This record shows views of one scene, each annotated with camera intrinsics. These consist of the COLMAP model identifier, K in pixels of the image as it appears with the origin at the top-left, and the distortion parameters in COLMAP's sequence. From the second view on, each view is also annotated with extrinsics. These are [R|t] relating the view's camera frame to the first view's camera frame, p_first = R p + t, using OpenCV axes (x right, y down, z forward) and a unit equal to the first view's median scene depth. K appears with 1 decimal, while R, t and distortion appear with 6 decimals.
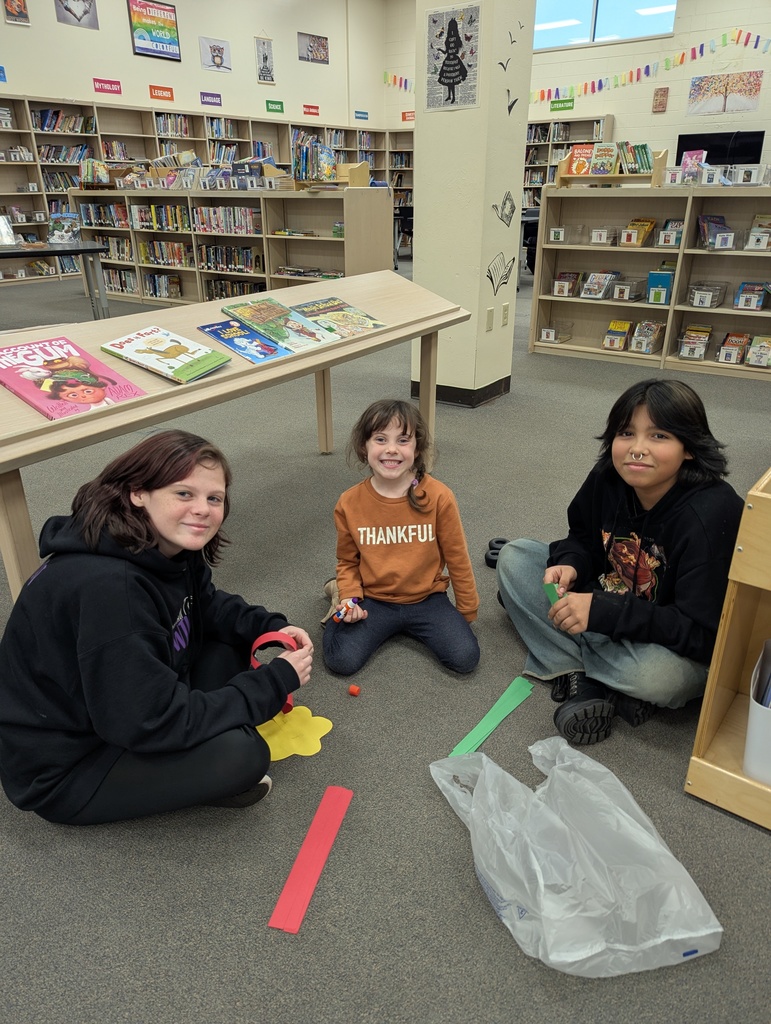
lens RADIAL K [[743.8, 0, 385.5], [0, 743.8, 512.0], [0, 0, 1]] dist [0.021096, 0.000027]
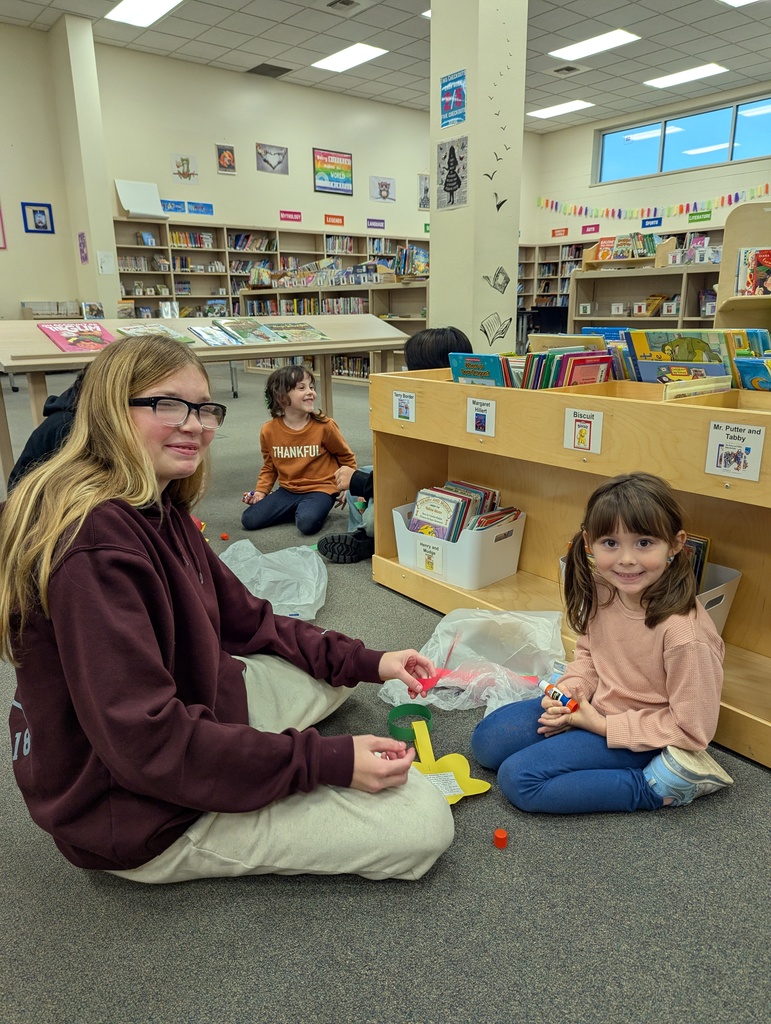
lens RADIAL K [[724.1, 0, 385.5], [0, 724.1, 512.0], [0, 0, 1]] dist [0.066293, -0.059734]
pose [[0.969865, 0.058813, -0.236437, 0.114844], [-0.089875, 0.988351, -0.122819, 0.065951], [0.226459, 0.140367, 0.963853, -0.084071]]
